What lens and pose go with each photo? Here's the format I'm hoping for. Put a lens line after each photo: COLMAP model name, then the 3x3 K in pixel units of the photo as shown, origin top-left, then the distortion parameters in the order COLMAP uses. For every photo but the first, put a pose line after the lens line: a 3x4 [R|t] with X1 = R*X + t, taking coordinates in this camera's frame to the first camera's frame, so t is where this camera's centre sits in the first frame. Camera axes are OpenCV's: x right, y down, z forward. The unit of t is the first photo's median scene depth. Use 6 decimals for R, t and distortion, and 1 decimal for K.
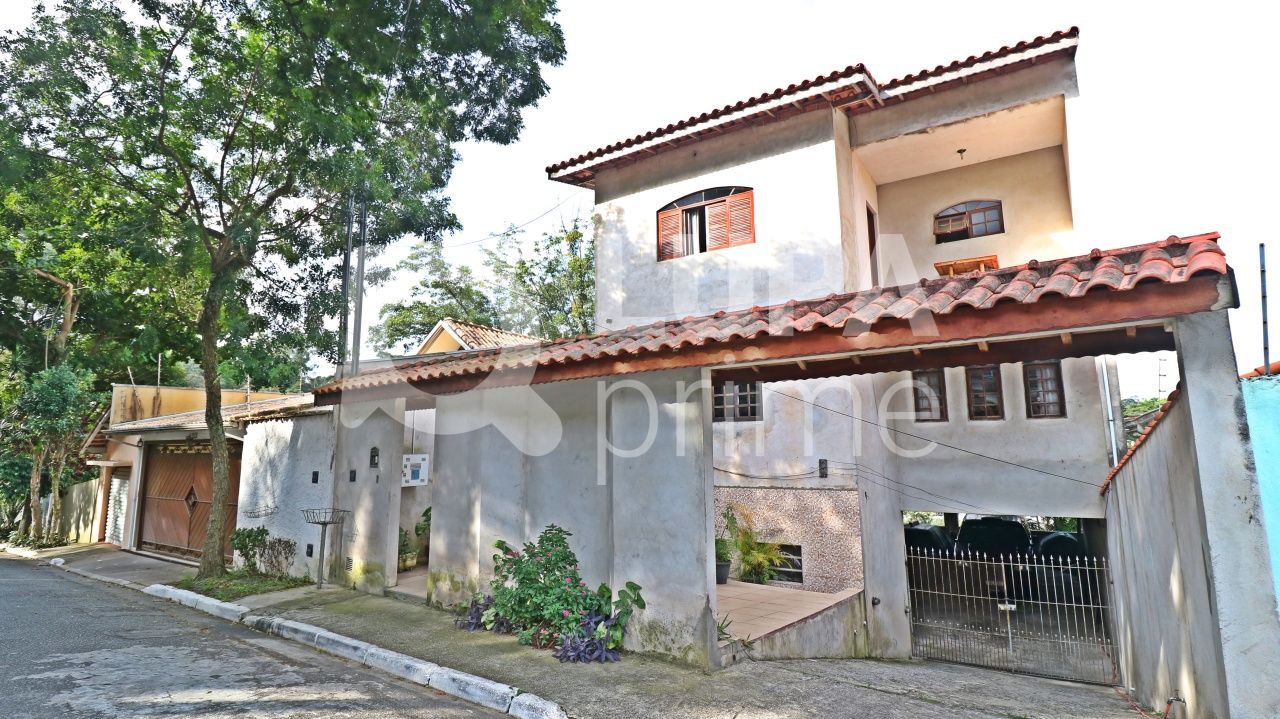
lens RADIAL K [[650.5, 0, 639.8], [0, 650.5, 352.7], [0, 0, 1]] dist [-0.000746, -0.000216]
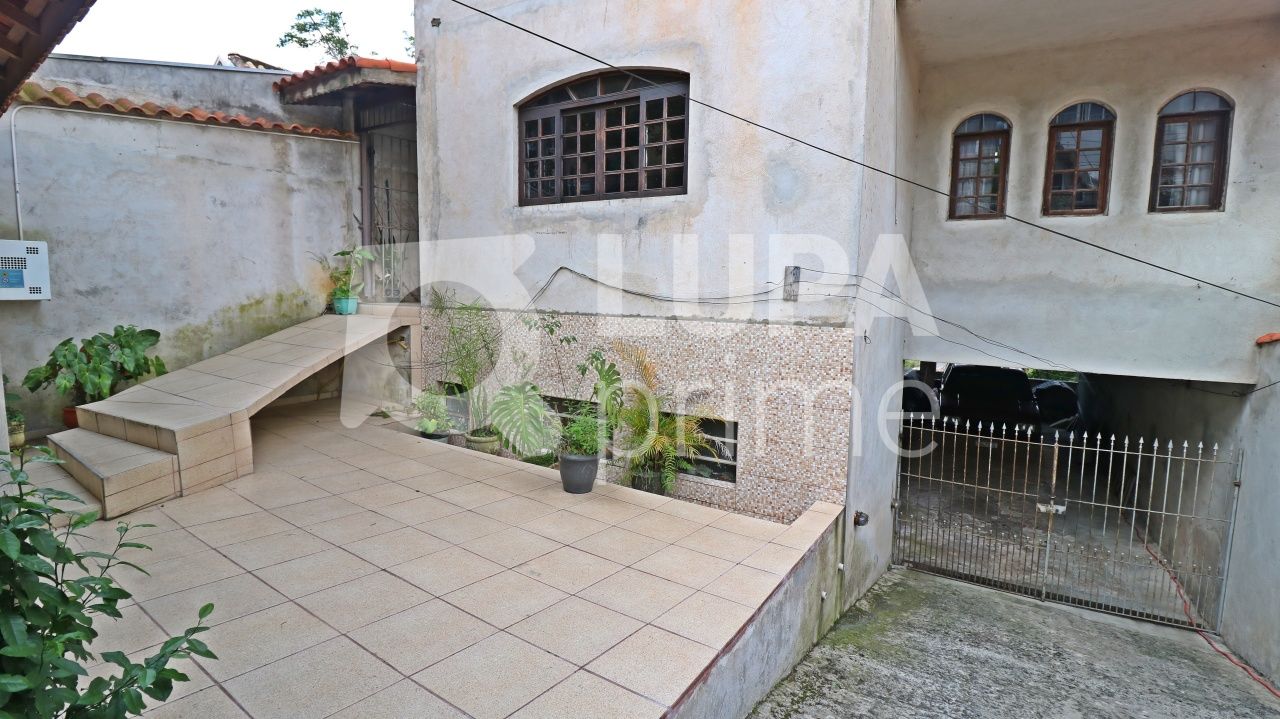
lens RADIAL K [[590.7, 0, 635.1], [0, 590.7, 358.0], [0, 0, 1]] dist [-0.010038, -0.007338]
pose [[0.999545, 0.022367, 0.020233, 0.134092], [-0.026906, 0.964405, 0.263056, 0.102939], [-0.013629, -0.263481, 0.964568, 0.477637]]
